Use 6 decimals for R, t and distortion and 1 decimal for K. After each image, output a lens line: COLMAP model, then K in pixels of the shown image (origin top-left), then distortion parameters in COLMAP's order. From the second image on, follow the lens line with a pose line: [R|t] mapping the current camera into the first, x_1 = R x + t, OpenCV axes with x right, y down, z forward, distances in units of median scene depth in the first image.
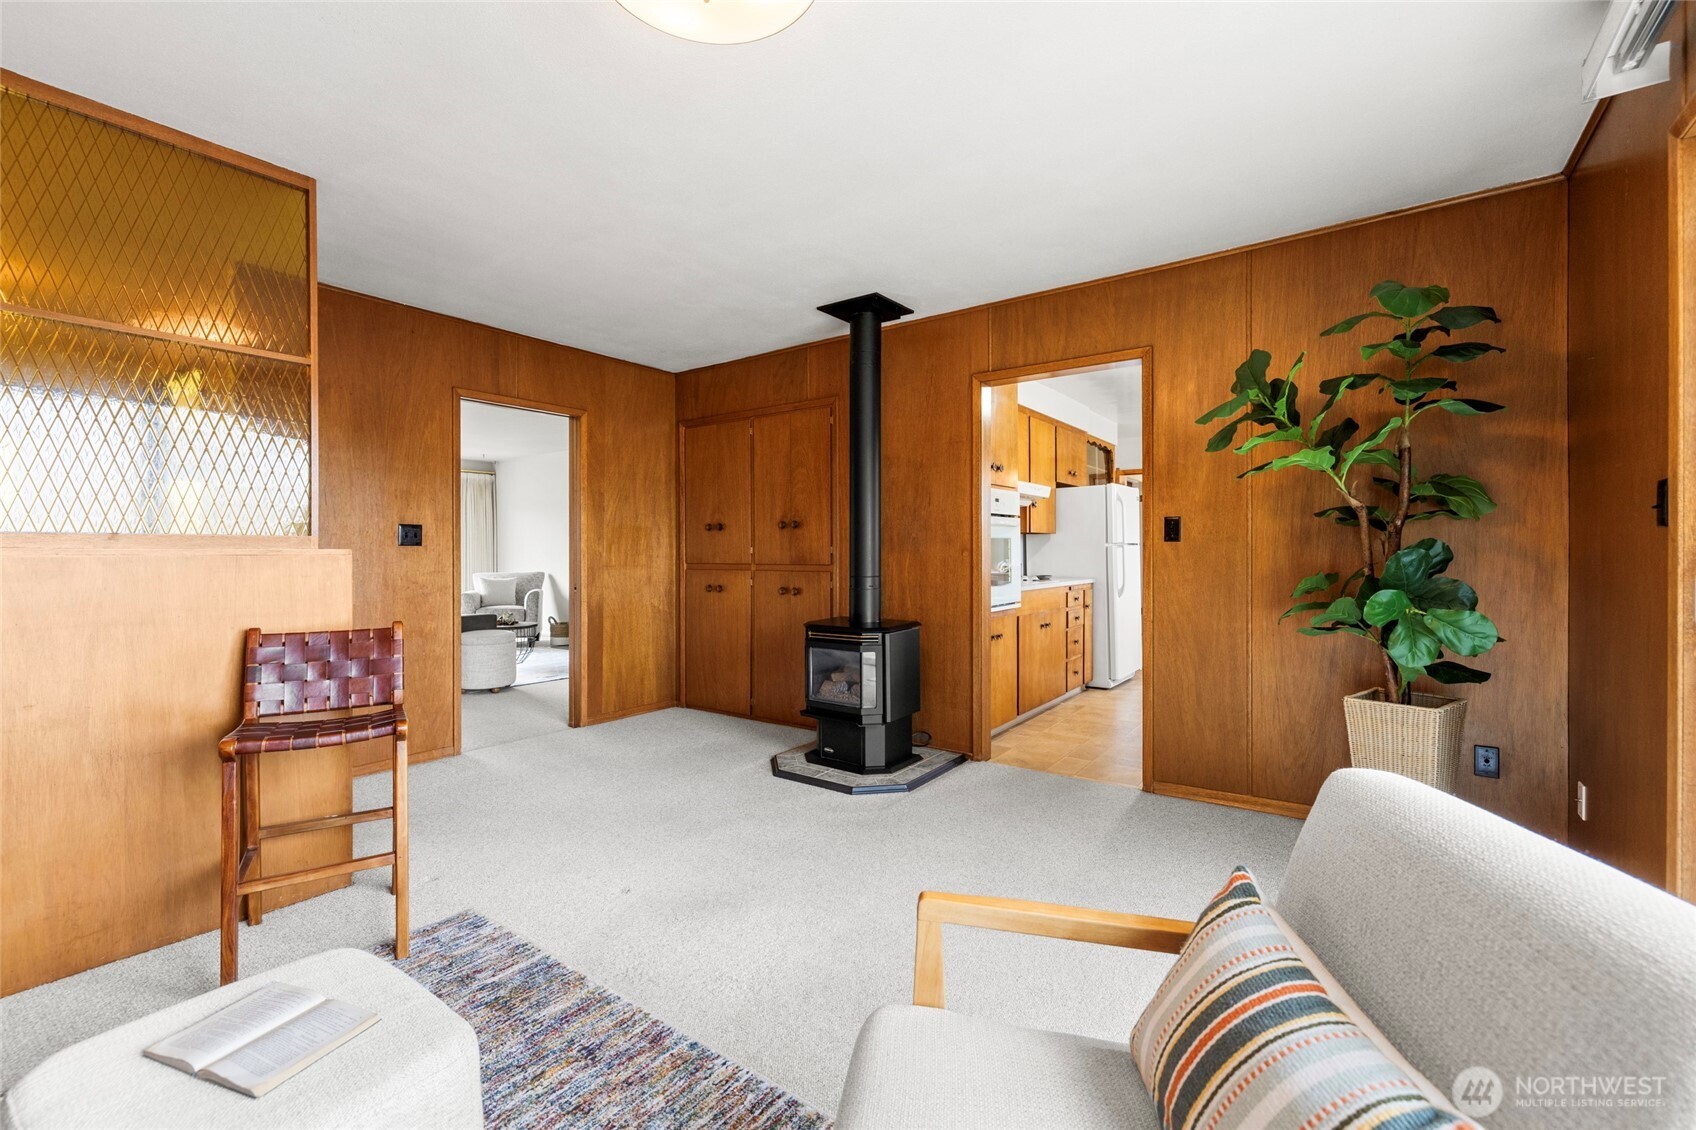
lens RADIAL K [[726.7, 0, 842.4], [0, 726.7, 556.1], [0, 0, 1]] dist [0.000688, 0.000095]
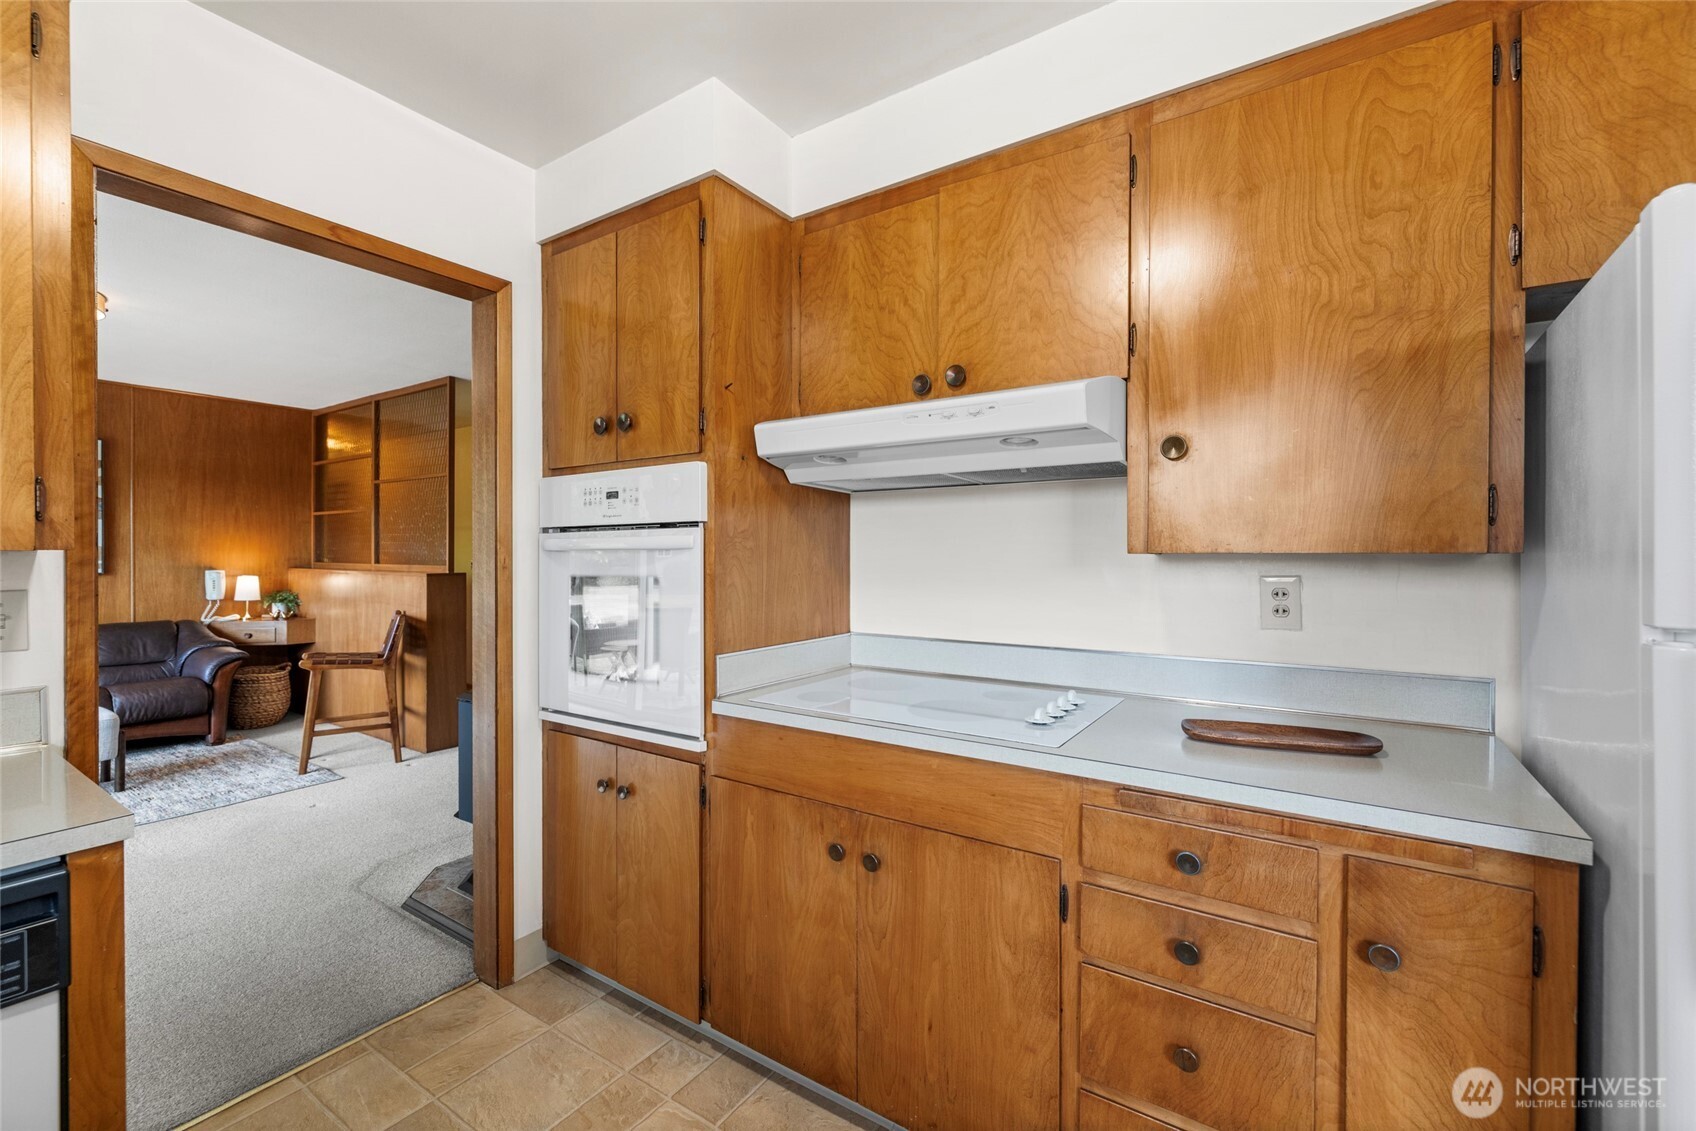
lens RADIAL K [[713.9, 0, 842.6], [0, 713.9, 558.0], [0, 0, 1]] dist [-0.001231, -0.000030]
pose [[0.036840, 0.009343, -0.999278, 0.650451], [-0.005350, 0.999944, 0.009152, -0.040089], [0.999307, 0.005009, 0.036888, 1.091093]]
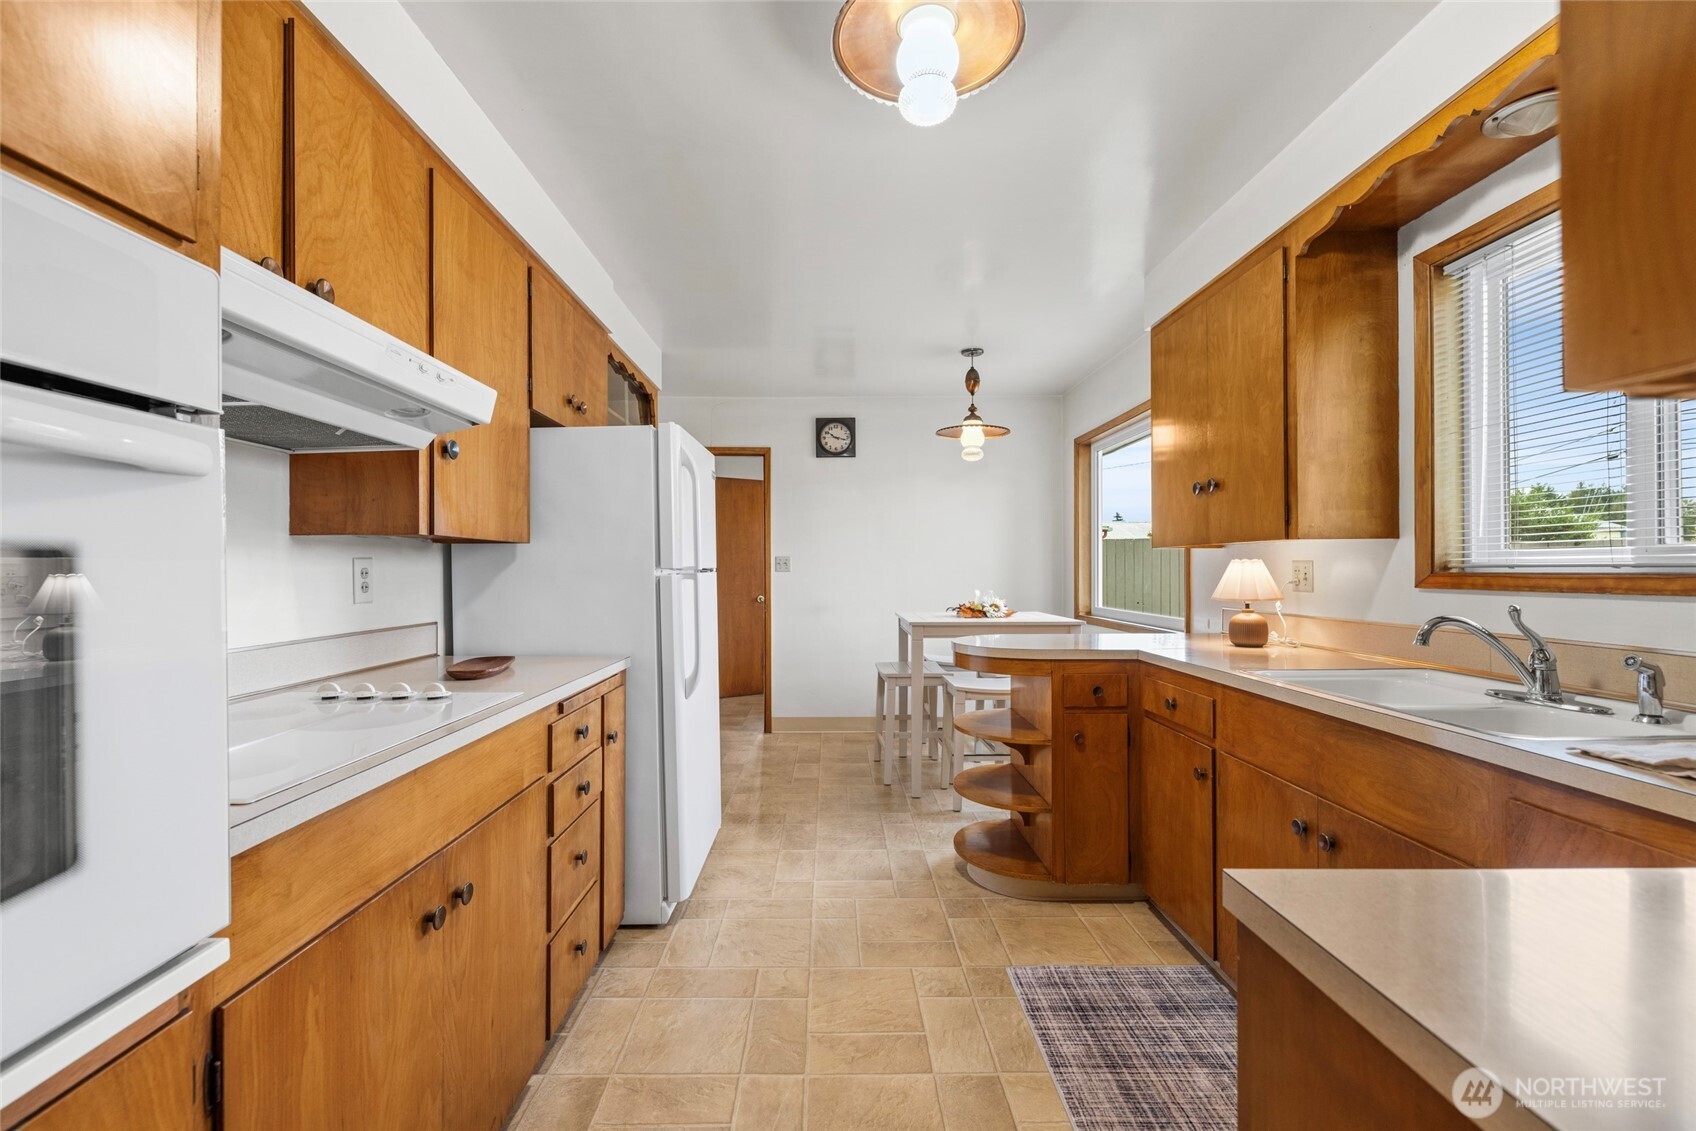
lens RADIAL K [[720.5, 0, 833.0], [0, 720.5, 567.1], [0, 0, 1]] dist [0.000102, 0.000166]
pose [[0.808102, 0.001357, 0.589040, 0.268020], [0.004088, 0.999960, -0.007912, -0.019043], [-0.589028, 0.008802, 0.808065, 0.804379]]
